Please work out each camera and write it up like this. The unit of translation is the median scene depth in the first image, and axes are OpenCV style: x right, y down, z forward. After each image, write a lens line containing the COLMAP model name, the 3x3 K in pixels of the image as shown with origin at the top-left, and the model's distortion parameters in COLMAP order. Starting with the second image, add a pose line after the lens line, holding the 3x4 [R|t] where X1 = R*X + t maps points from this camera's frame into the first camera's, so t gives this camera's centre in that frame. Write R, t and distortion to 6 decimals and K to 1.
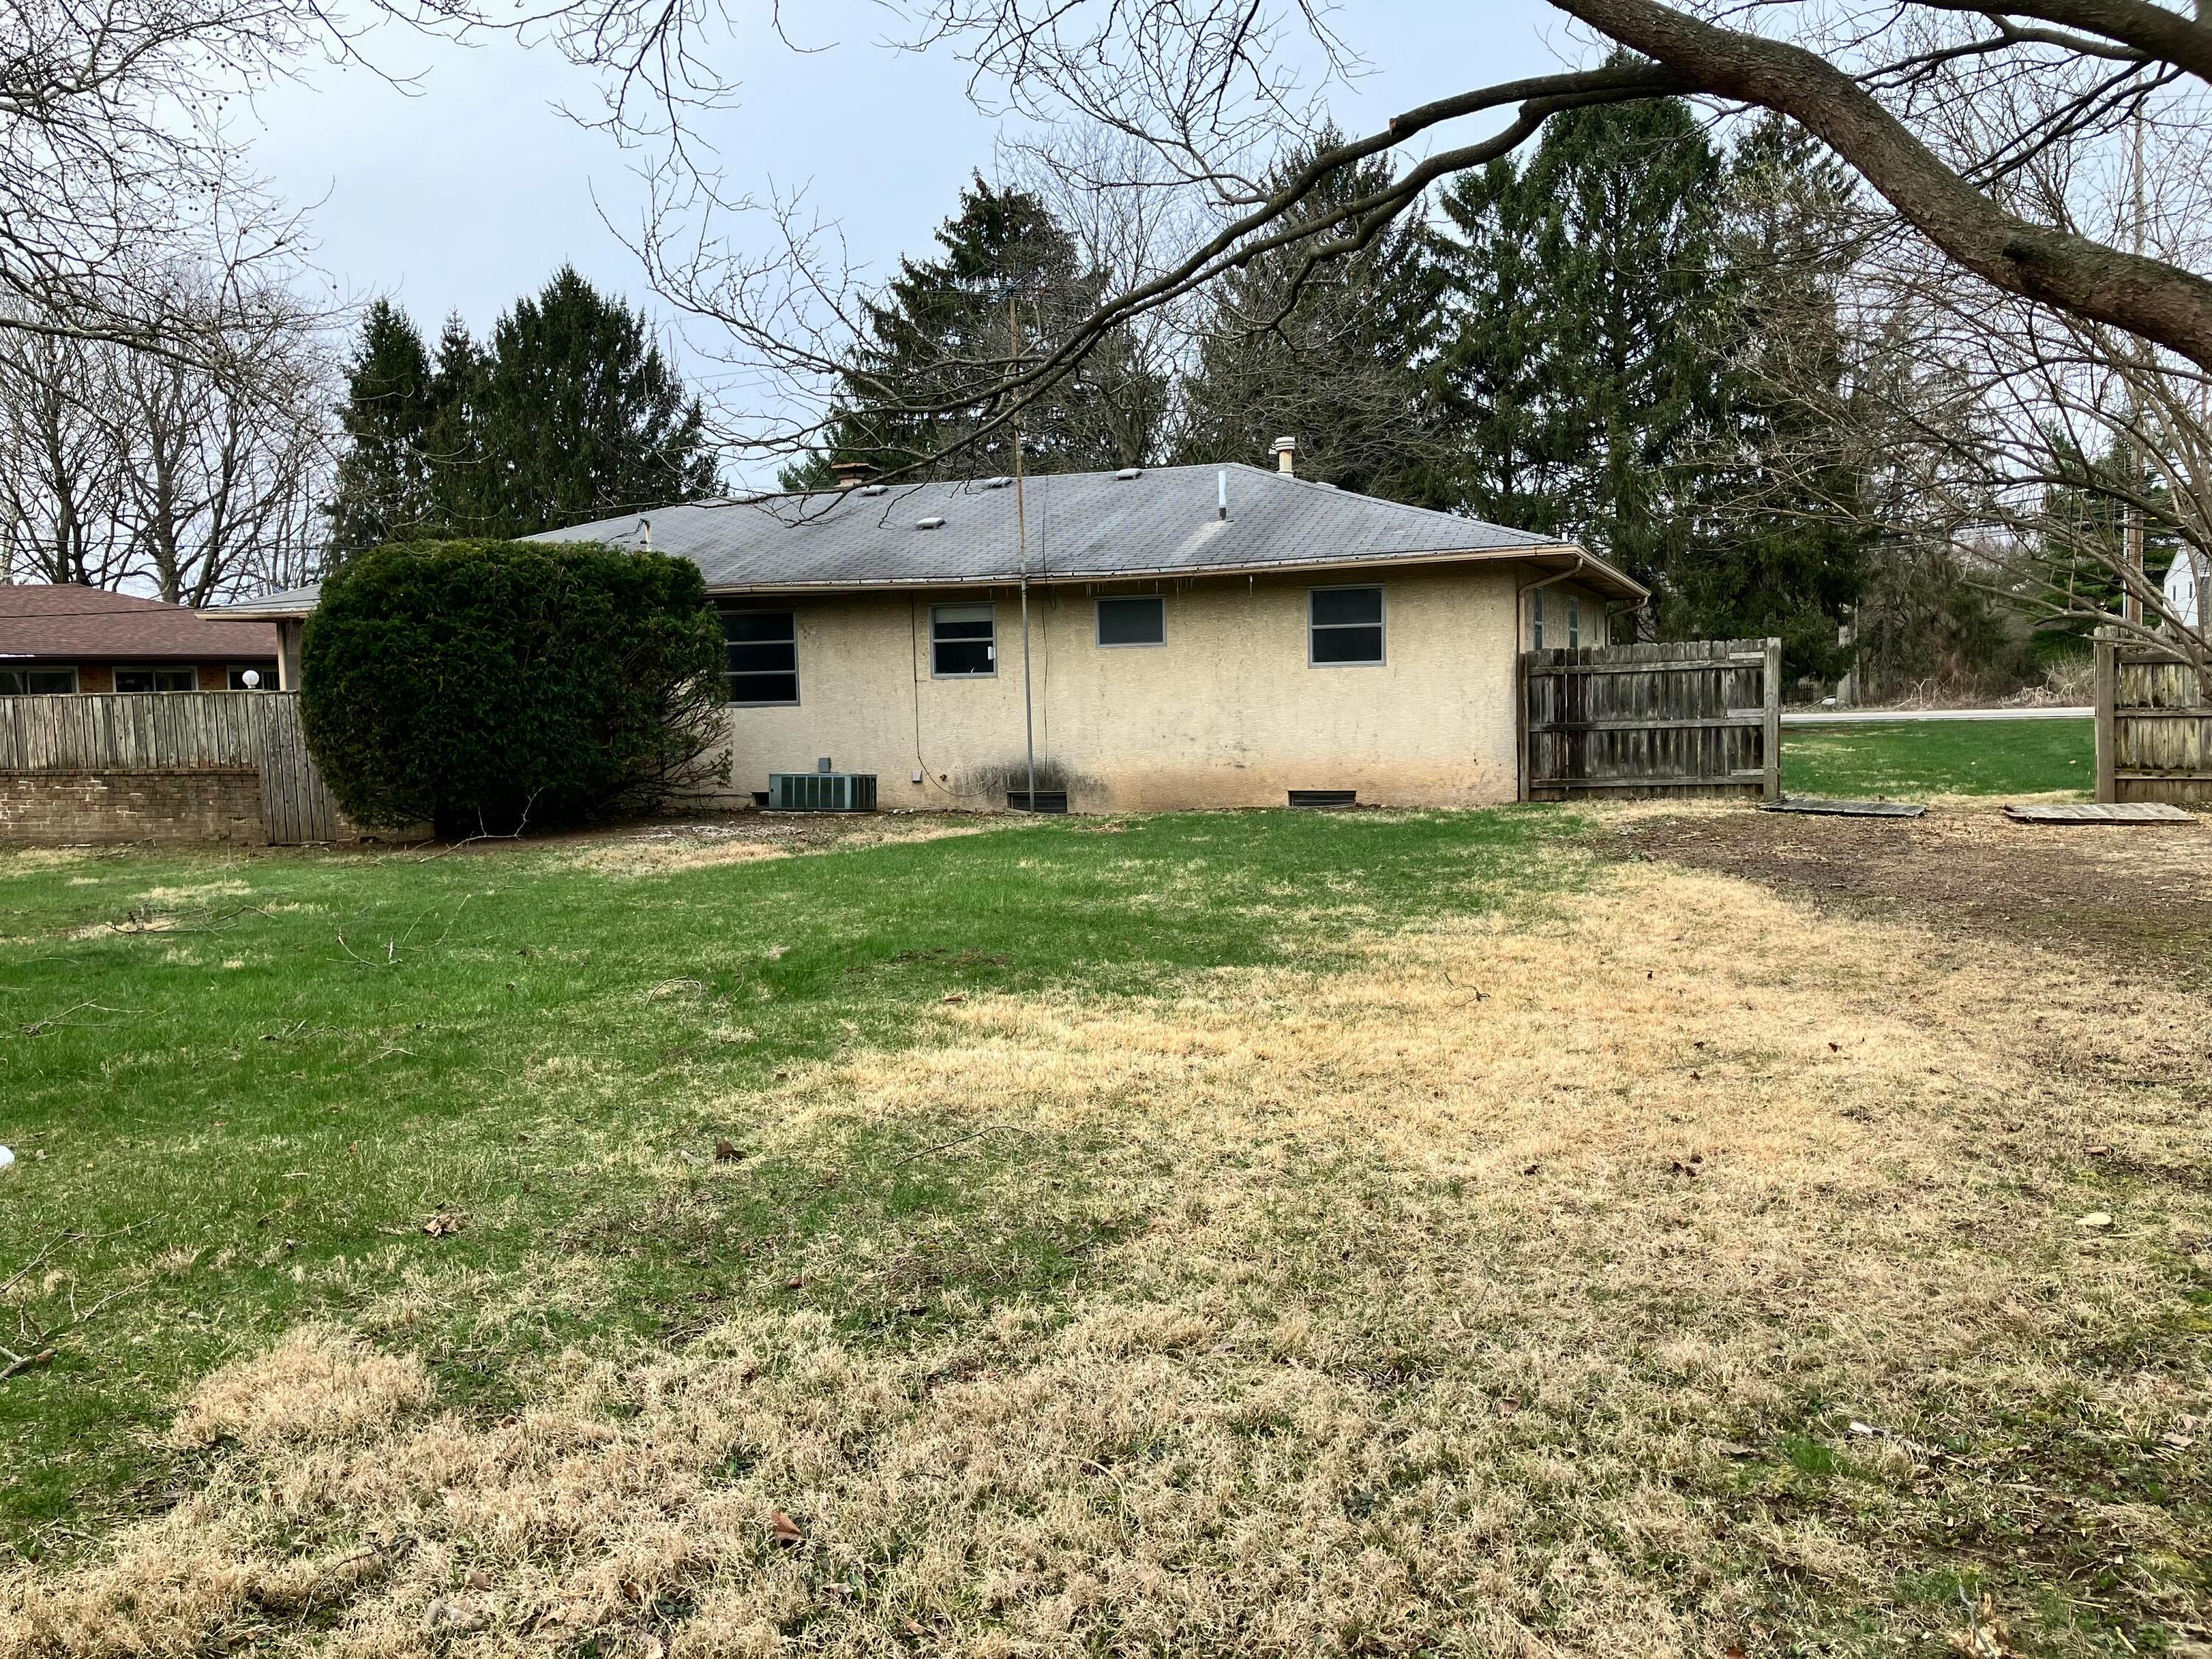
lens RADIAL K [[1681.9, 0, 1094.0], [0, 1681.9, 838.2], [0, 0, 1]] dist [0.003780, 0.002340]
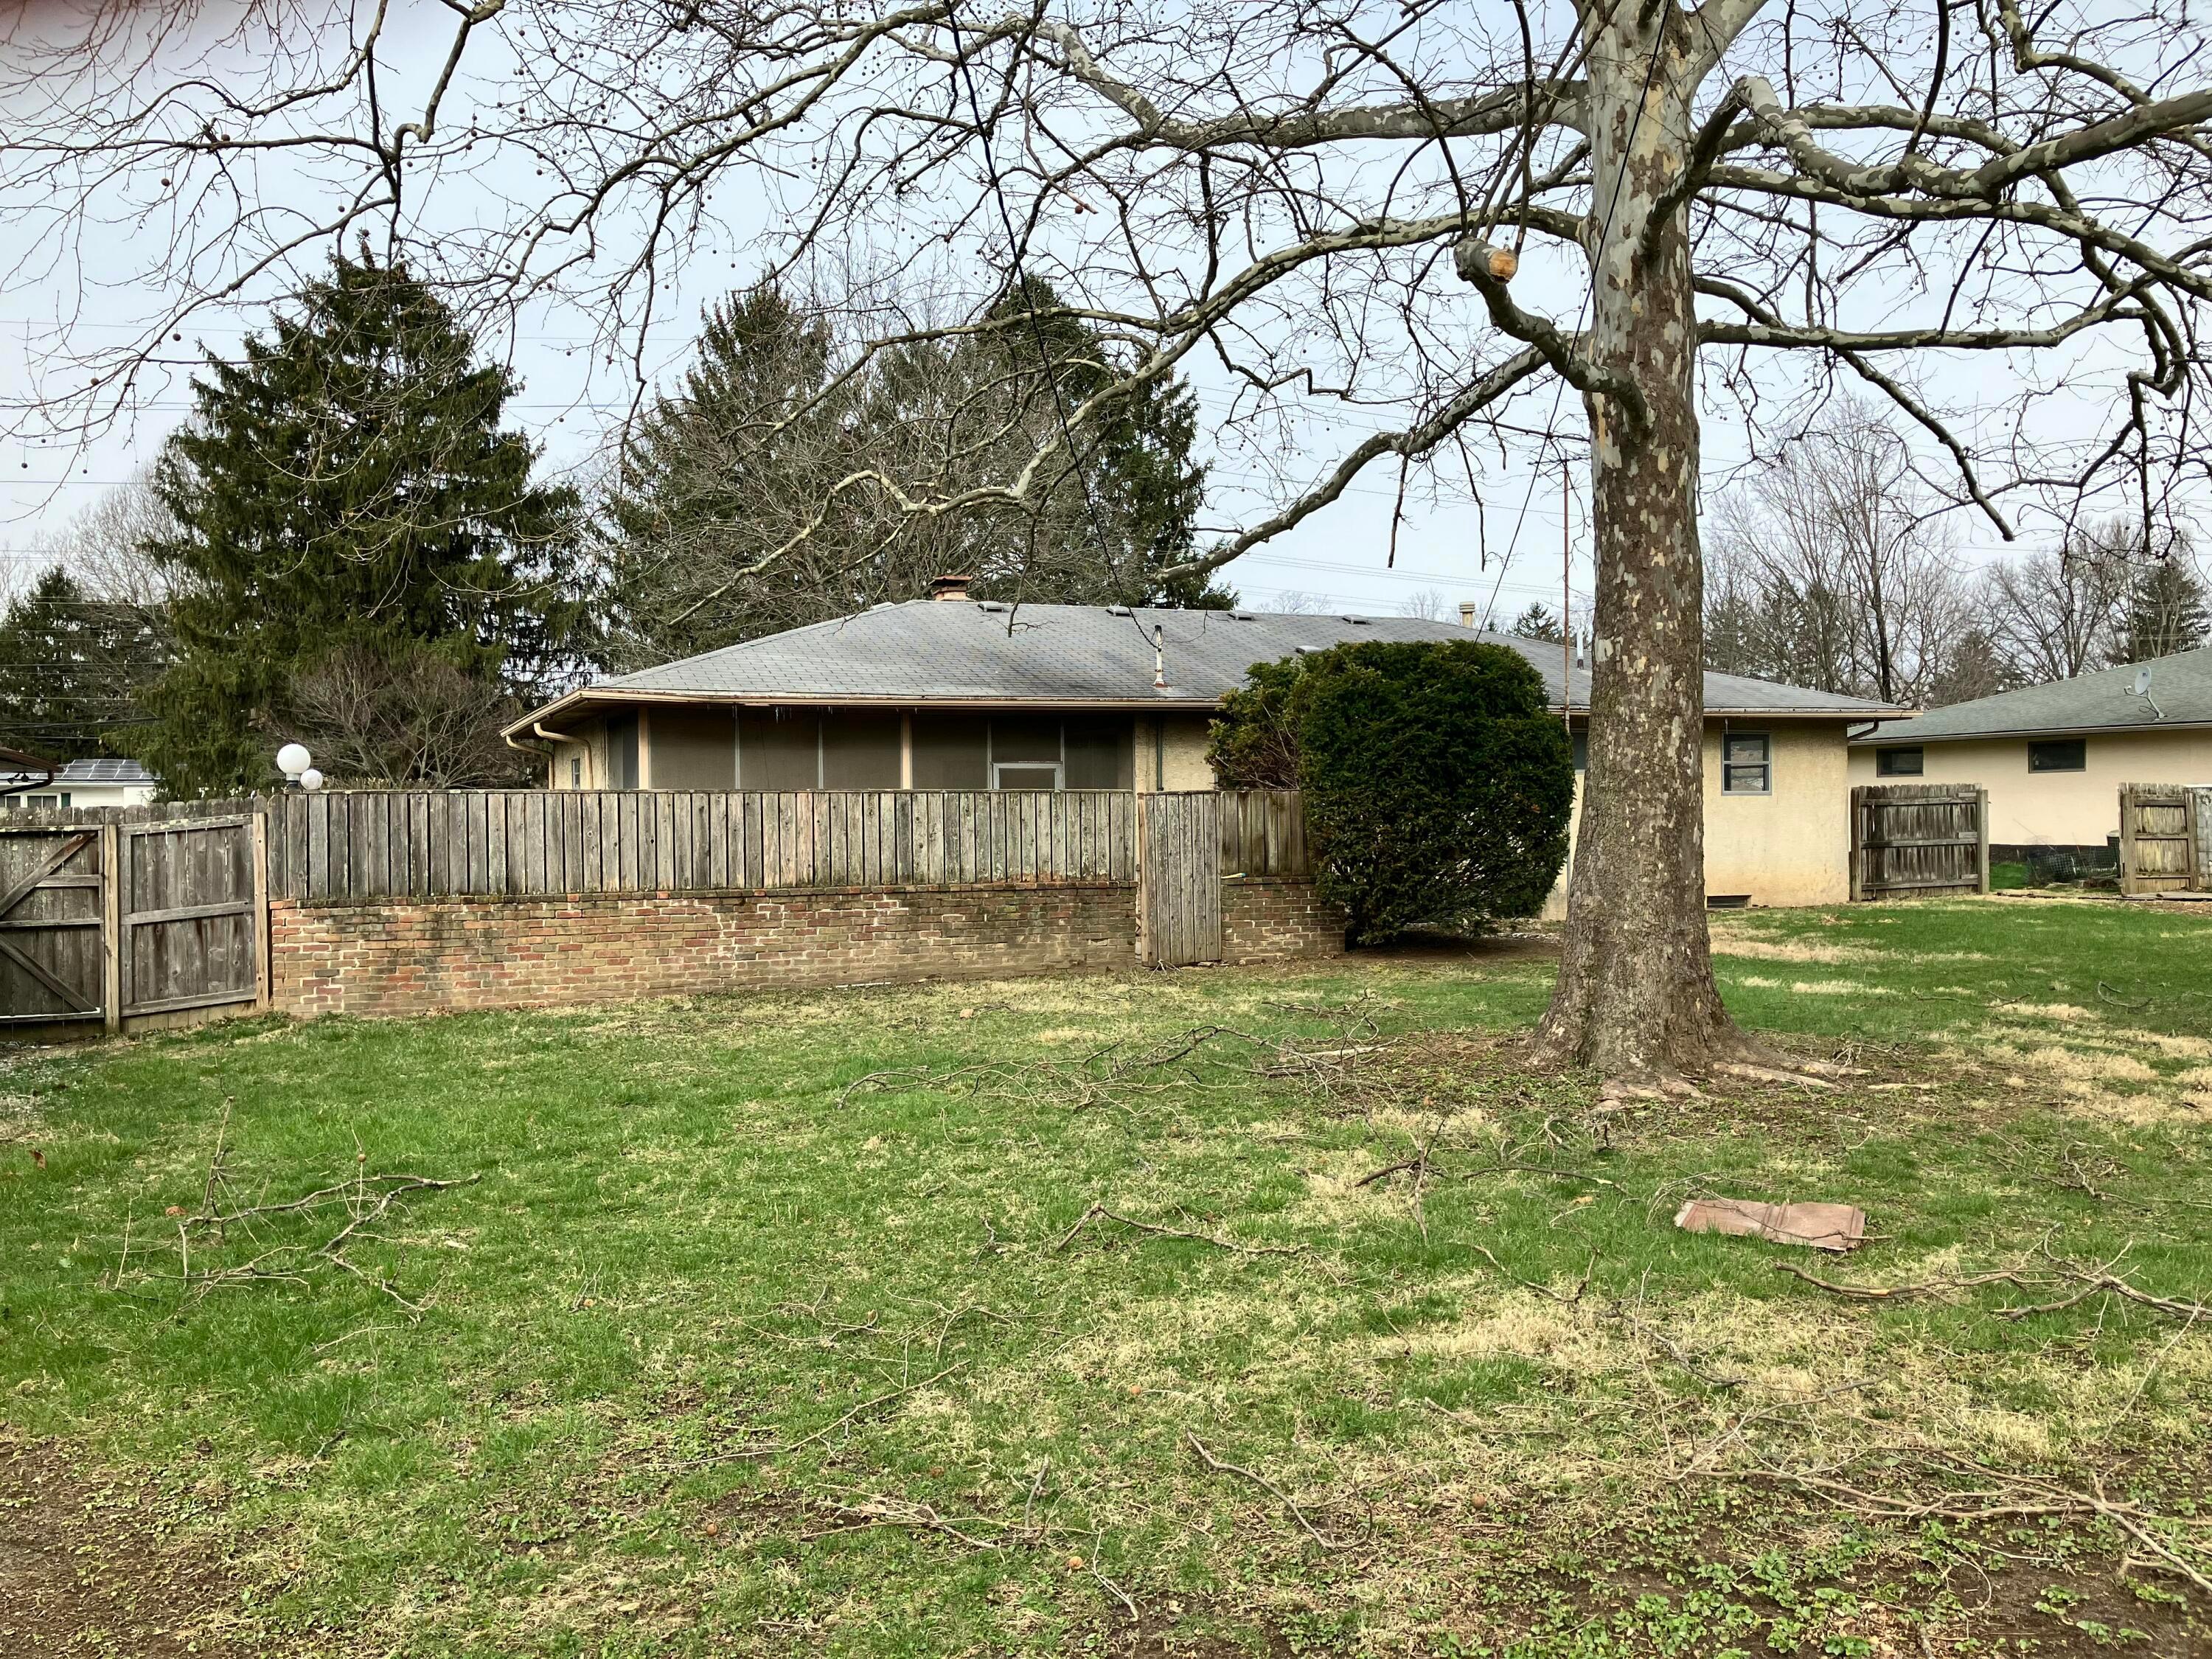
lens RADIAL K [[1681.9, 0, 1099.8], [0, 1681.9, 825.8], [0, 0, 1]] dist [0.003780, 0.002340]
pose [[0.767009, 0.015166, 0.641457, -1.014008], [0.048370, 0.995509, -0.081374, -0.000874], [-0.639810, 0.093442, 0.762831, 0.349848]]
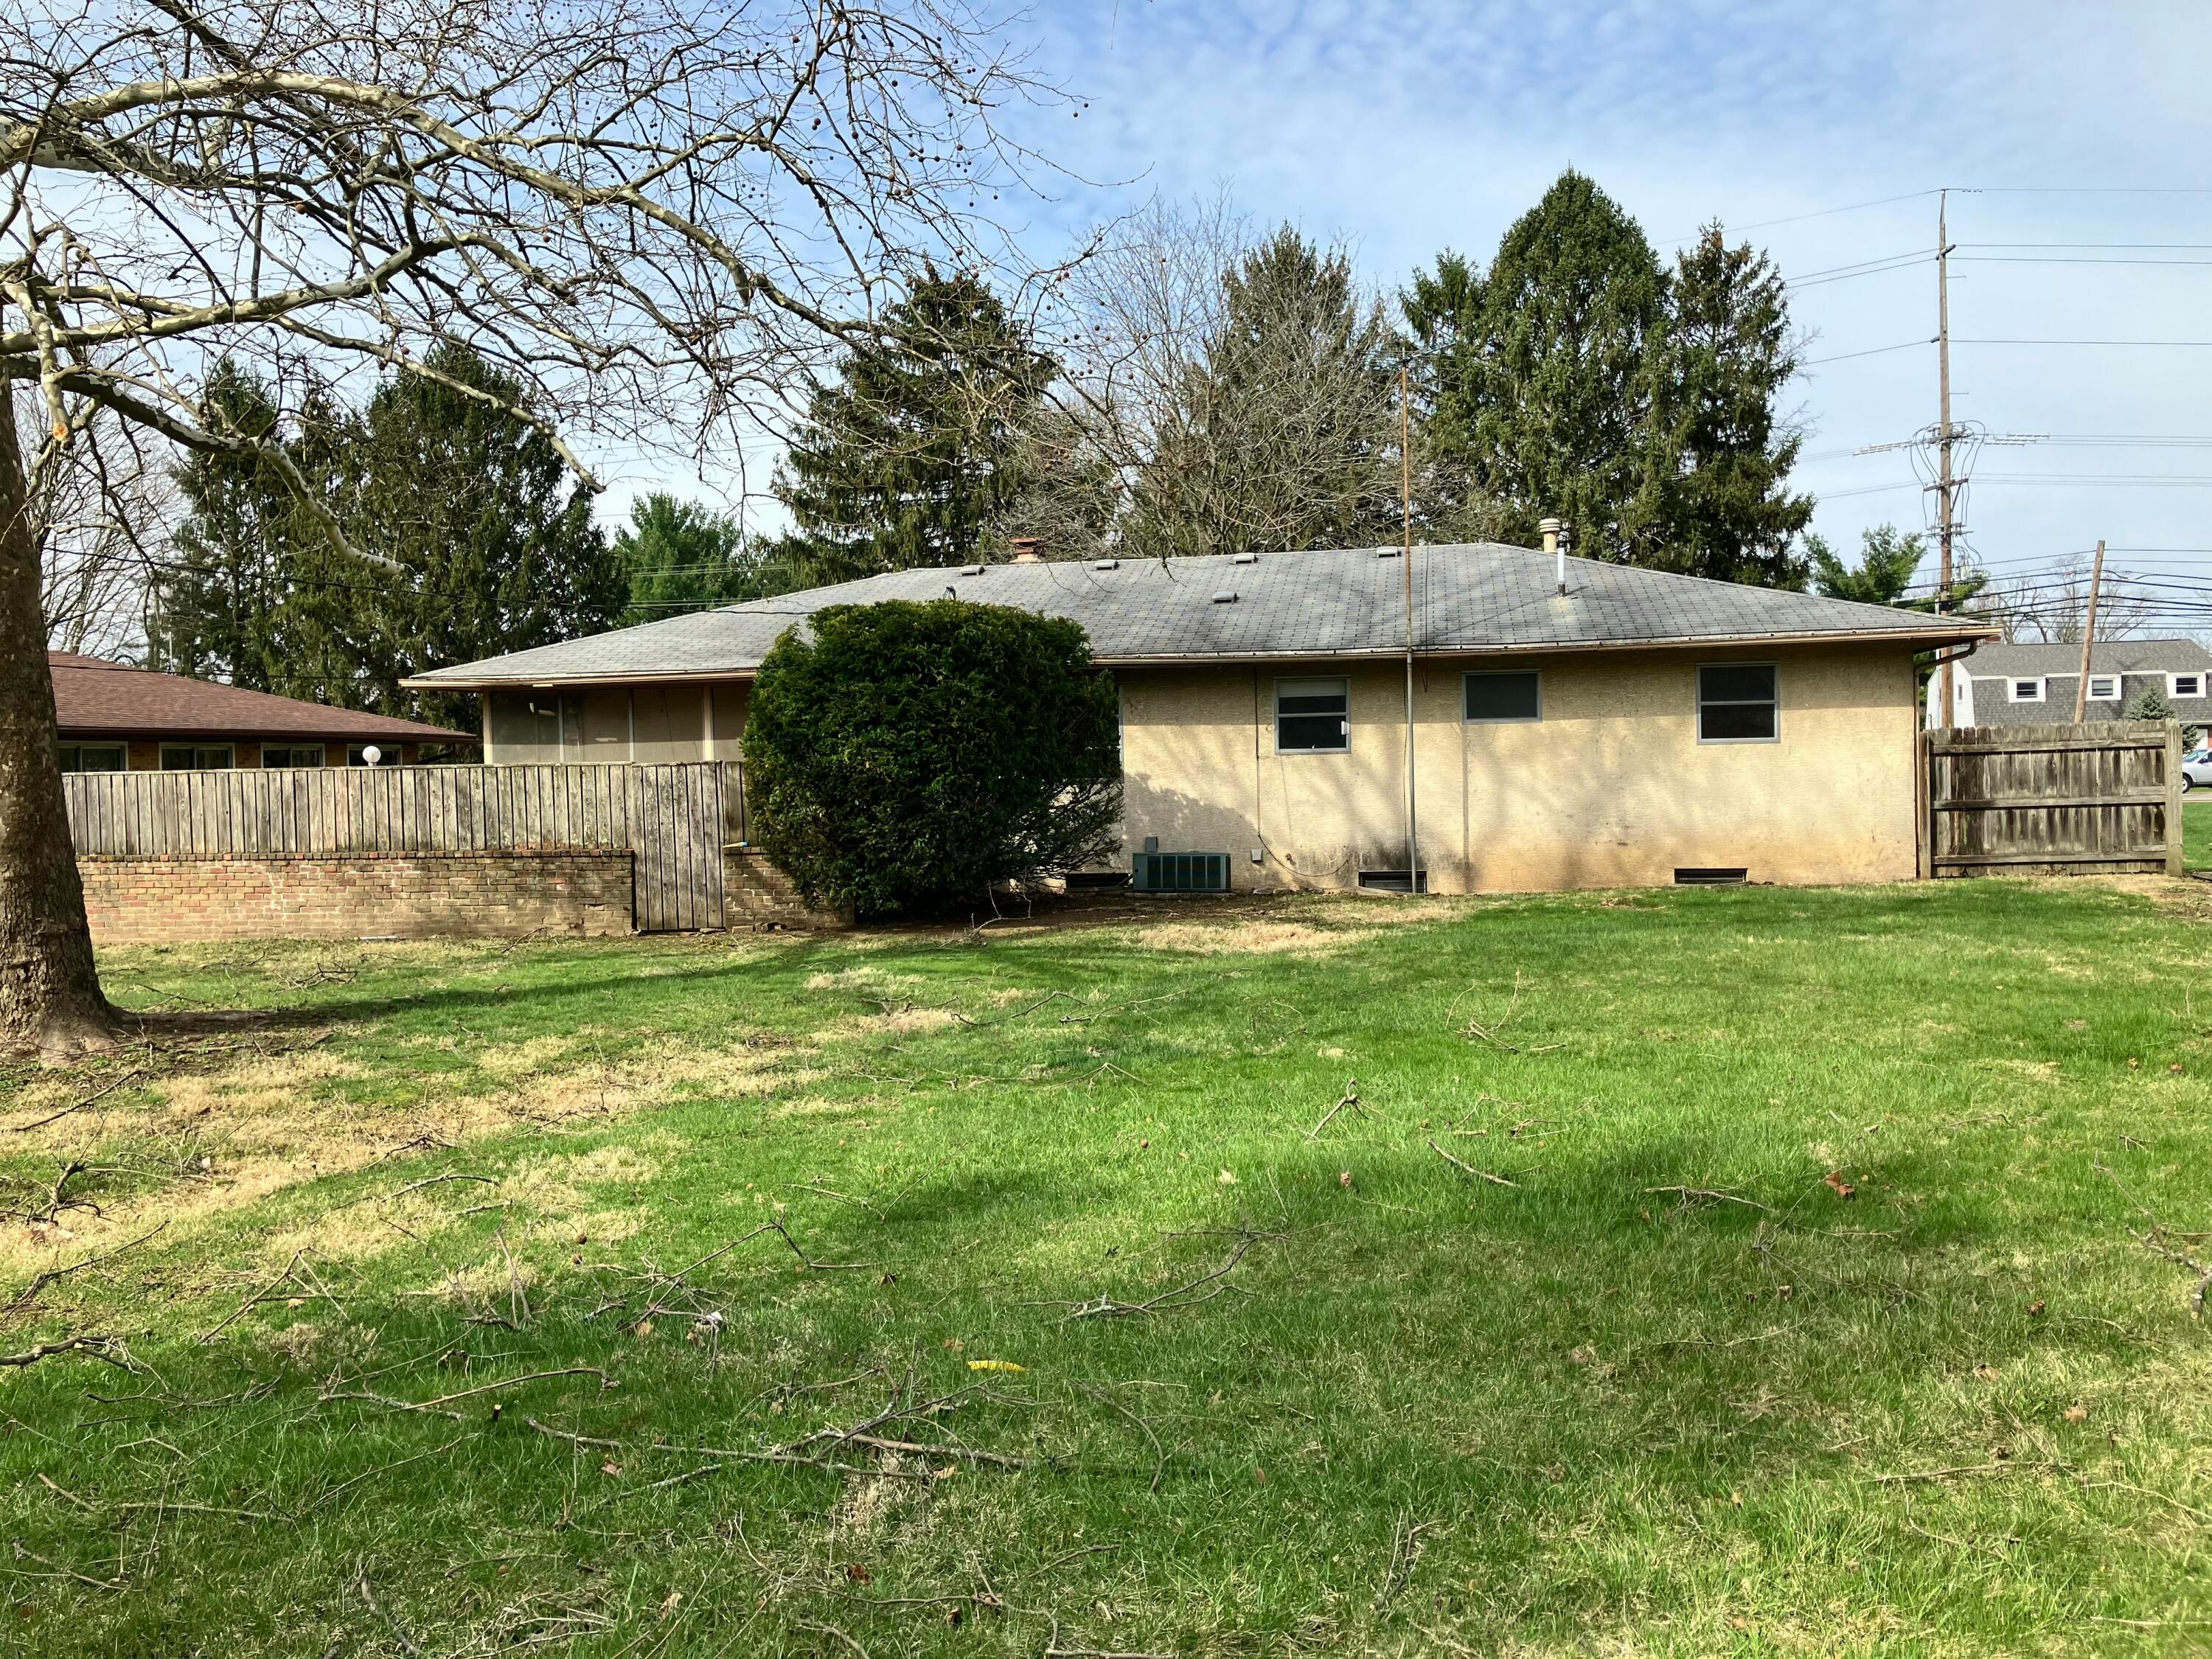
lens RADIAL K [[1681.9, 0, 1108.5], [0, 1681.9, 830.9], [0, 0, 1]] dist [0.003780, 0.002340]
pose [[0.987283, -0.001295, 0.158969, -0.371511], [0.010666, 0.998253, -0.058111, 0.003234], [-0.158616, 0.059067, 0.985572, 0.080137]]
